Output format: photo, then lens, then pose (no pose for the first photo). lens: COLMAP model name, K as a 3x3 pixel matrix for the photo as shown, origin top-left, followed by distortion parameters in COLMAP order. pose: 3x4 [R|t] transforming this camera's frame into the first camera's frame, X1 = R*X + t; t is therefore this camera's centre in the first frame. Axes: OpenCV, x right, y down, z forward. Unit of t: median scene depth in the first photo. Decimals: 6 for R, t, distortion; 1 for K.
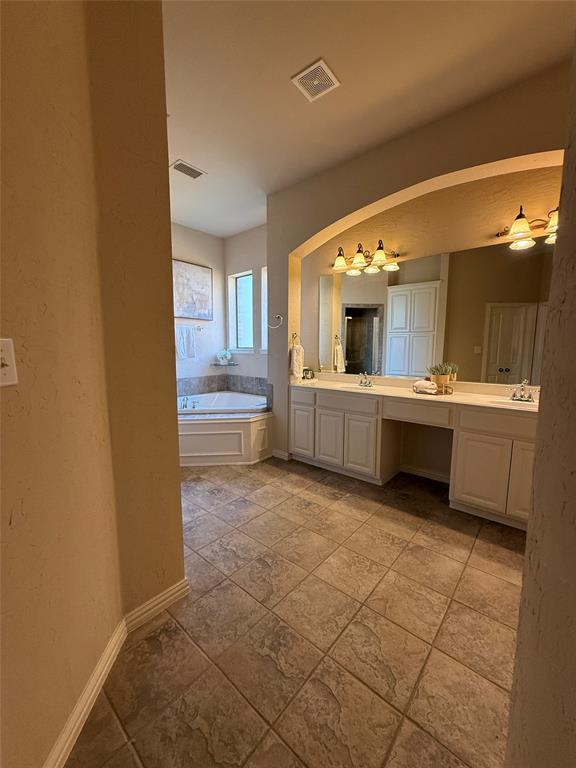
lens RADIAL K [[308.1, 0, 291.5], [0, 308.1, 380.6], [0, 0, 1]] dist [0.004841, 0.000698]
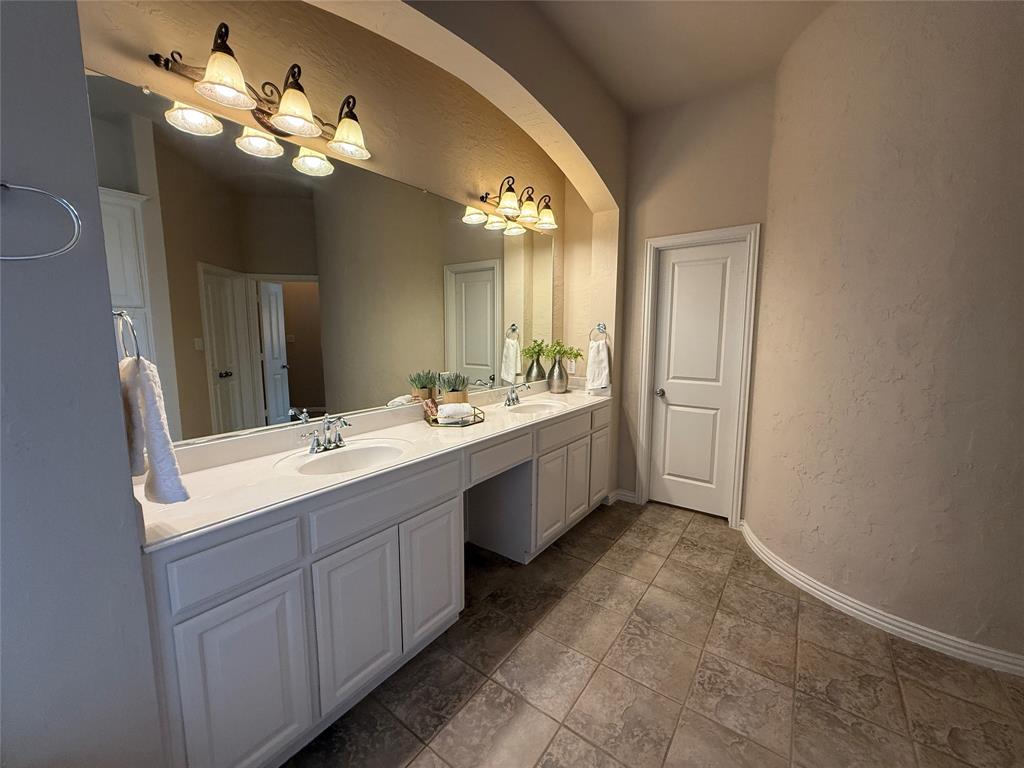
lens RADIAL K [[410.8, 0, 519.1], [0, 410.8, 380.9], [0, 0, 1]] dist [0.004841, 0.000698]
pose [[-0.070540, -0.133547, 0.988529, -0.421102], [0.113826, 0.983447, 0.140982, -0.168667], [-0.990993, 0.122465, -0.054171, 1.087481]]
